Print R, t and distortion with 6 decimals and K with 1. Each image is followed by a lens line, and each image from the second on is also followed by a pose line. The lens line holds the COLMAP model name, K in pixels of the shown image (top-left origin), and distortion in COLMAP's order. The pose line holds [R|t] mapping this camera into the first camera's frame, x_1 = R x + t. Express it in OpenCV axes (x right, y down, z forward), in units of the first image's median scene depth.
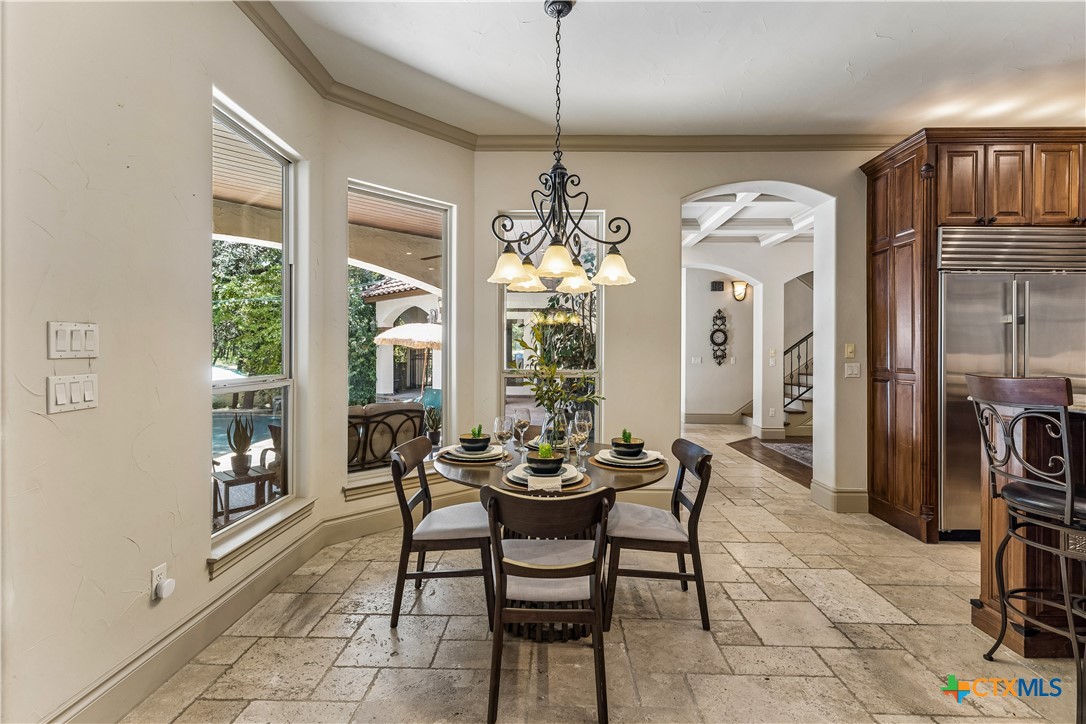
lens RADIAL K [[504.5, 0, 541.6], [0, 504.5, 354.8], [0, 0, 1]] dist [0.004655, -0.001514]
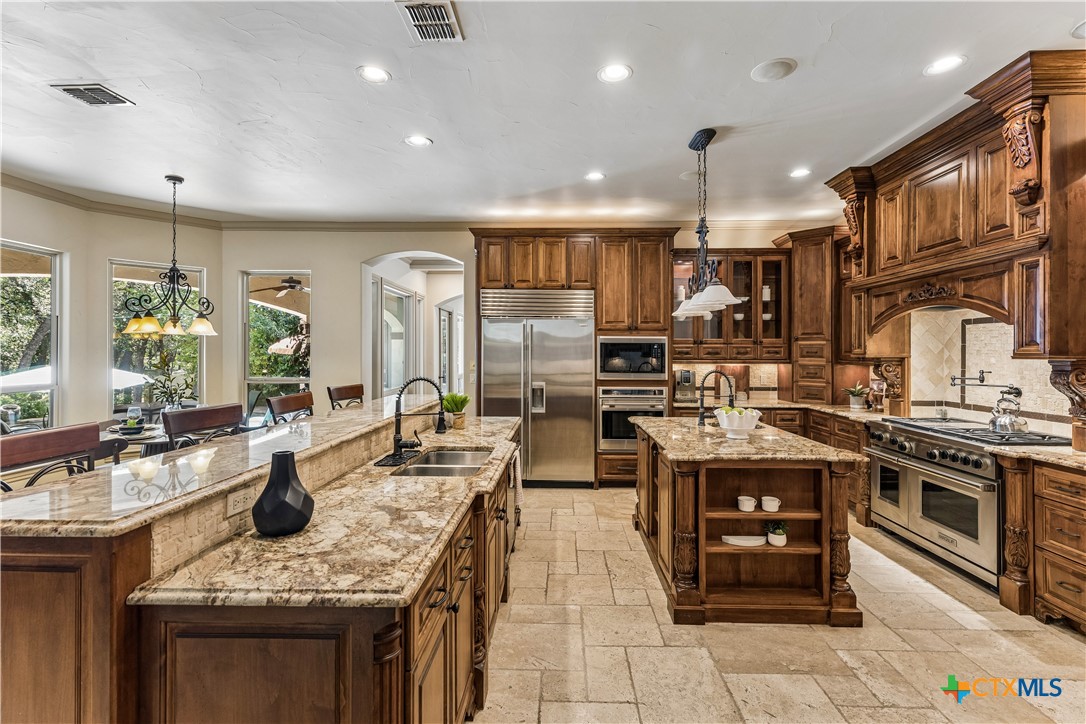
lens RADIAL K [[504.5, 0, 551.0], [0, 504.5, 353.2], [0, 0, 1]] dist [0.004655, -0.001514]
pose [[0.999992, -0.000863, 0.003856, 1.004824], [0.000871, 0.999998, -0.002014, -0.048300], [-0.003855, 0.002017, 0.999991, -0.593223]]
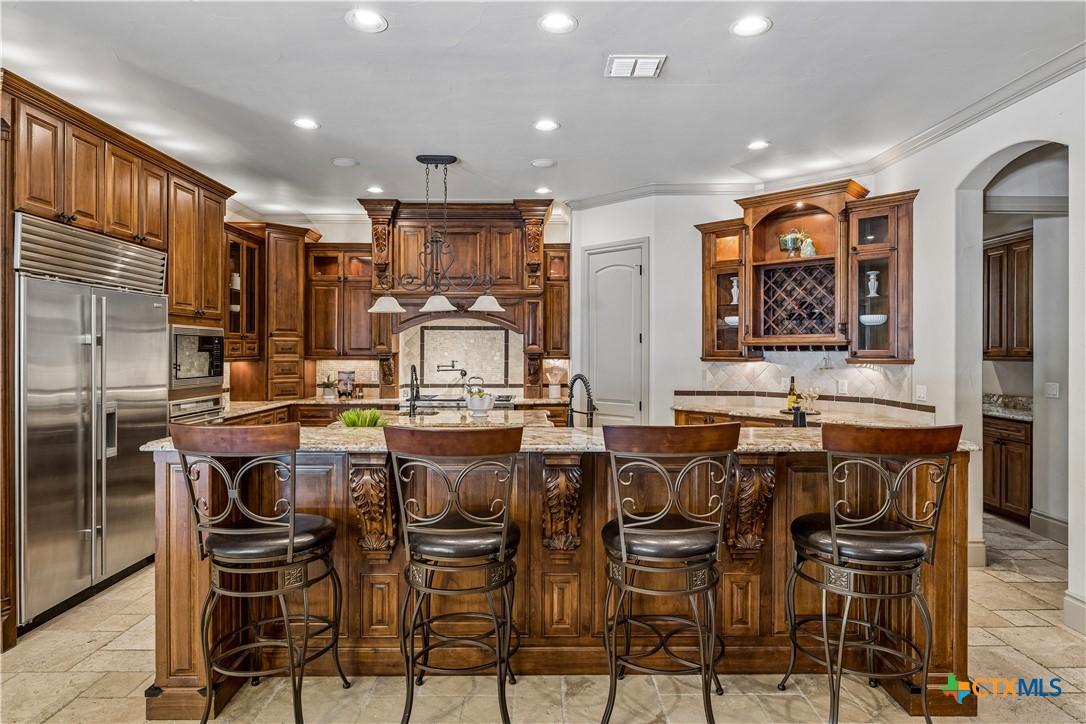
lens RADIAL K [[605.6, 0, 539.1], [0, 605.6, 350.3], [0, 0, 1]] dist [0.000084, 0.002474]
pose [[-0.032316, -0.004513, 0.999468, -0.115769], [0.002060, 0.999987, 0.004582, -0.055366], [-0.999476, 0.002207, -0.032306, 0.274973]]
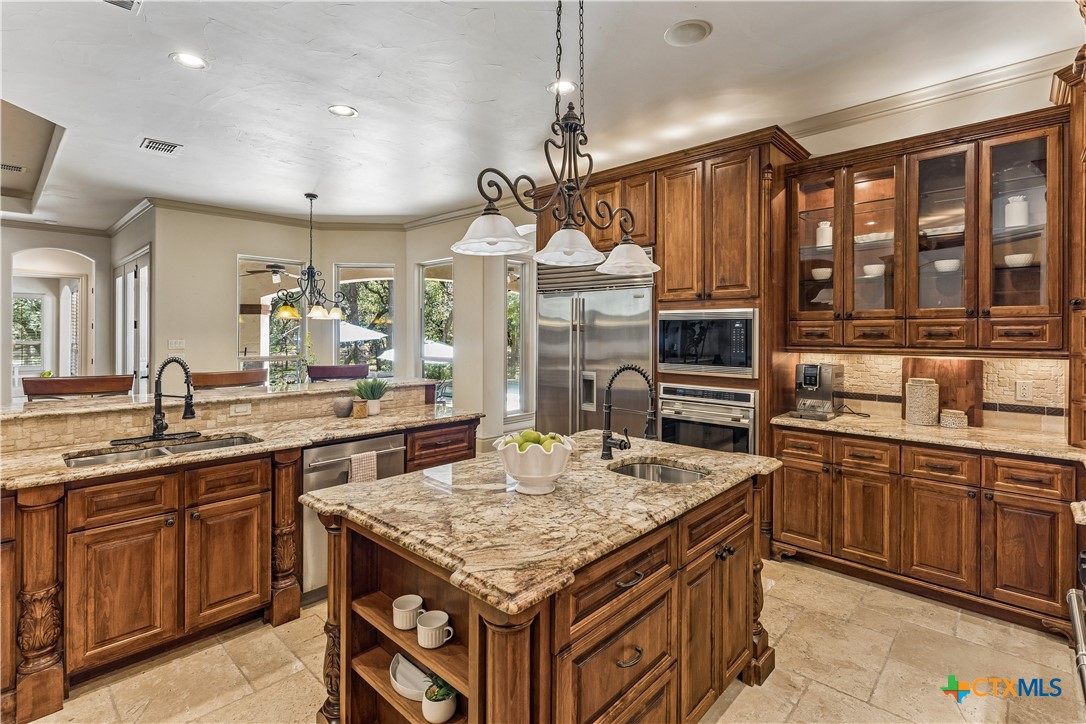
lens RADIAL K [[504.5, 0, 550.9], [0, 504.5, 334.6], [0, 0, 1]] dist [0.004655, -0.001514]
pose [[0.756090, 0.001231, -0.654466, 1.714801], [-0.002571, 0.999996, -0.001089, -0.050437], [0.654462, 0.002506, 0.756091, -0.007629]]
